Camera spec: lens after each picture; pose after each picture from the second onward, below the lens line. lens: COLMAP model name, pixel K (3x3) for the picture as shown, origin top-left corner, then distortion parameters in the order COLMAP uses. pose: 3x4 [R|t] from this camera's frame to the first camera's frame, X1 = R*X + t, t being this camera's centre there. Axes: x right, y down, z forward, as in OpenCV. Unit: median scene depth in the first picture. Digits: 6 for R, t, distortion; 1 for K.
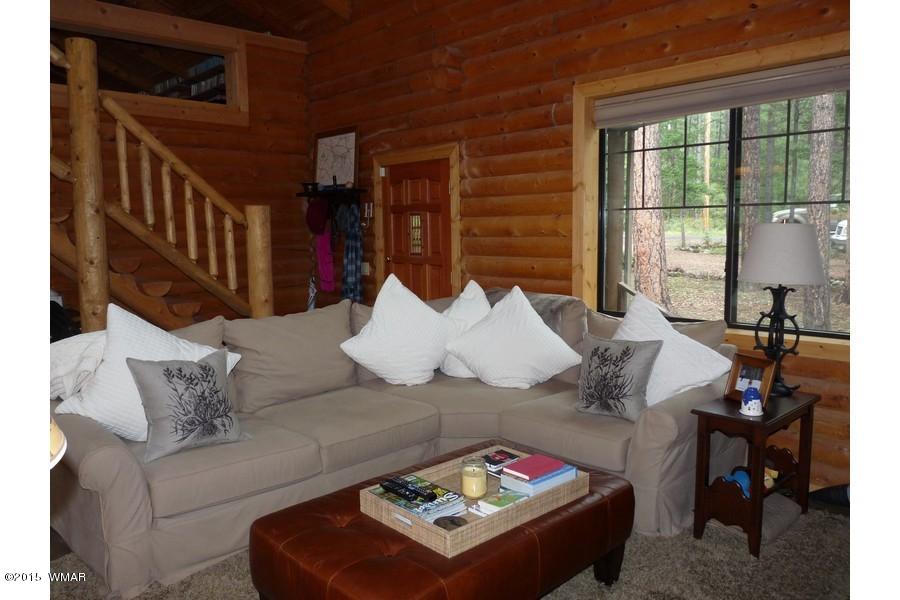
lens RADIAL K [[650.6, 0, 449.5], [0, 650.6, 301.2], [0, 0, 1]] dist [-0.001331, -0.025535]
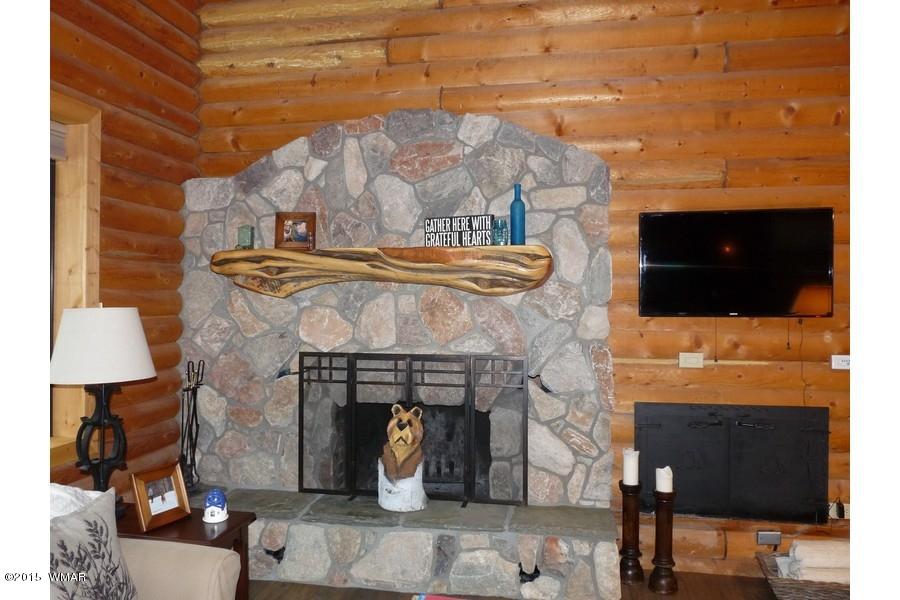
lens RADIAL K [[650.6, 0, 449.9], [0, 650.6, 296.0], [0, 0, 1]] dist [-0.001331, -0.025535]
pose [[-0.587731, 0.007796, 0.809019, -0.381194], [0.098413, 0.993217, 0.061924, -0.131996], [-0.803049, 0.116013, -0.584512, 1.041977]]
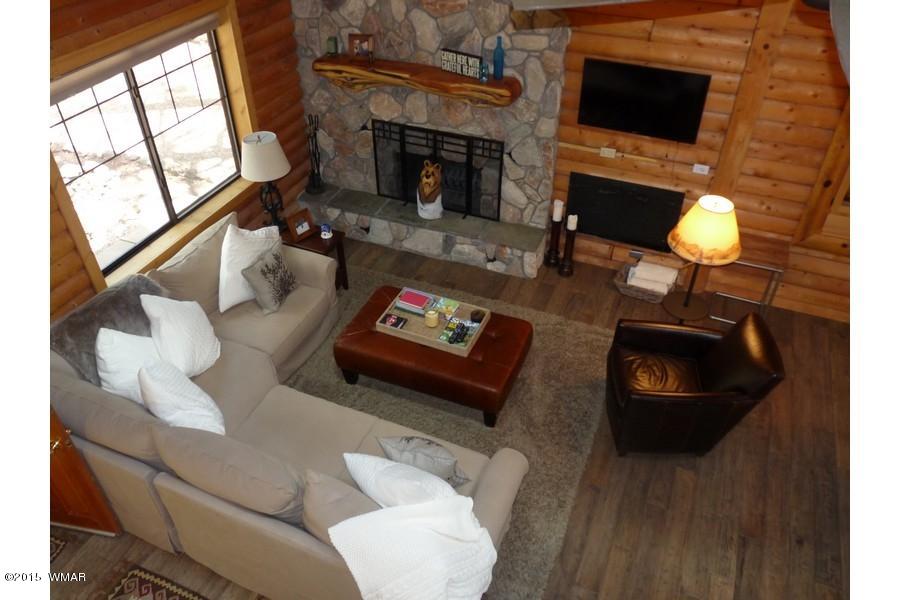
lens RADIAL K [[650.6, 0, 447.0], [0, 650.6, 301.9], [0, 0, 1]] dist [-0.001331, -0.025535]
pose [[-0.387419, -0.569615, 0.724876, -1.007578], [0.117998, 0.749176, 0.651776, -0.761805], [-0.914321, 0.338044, -0.223032, 0.993723]]
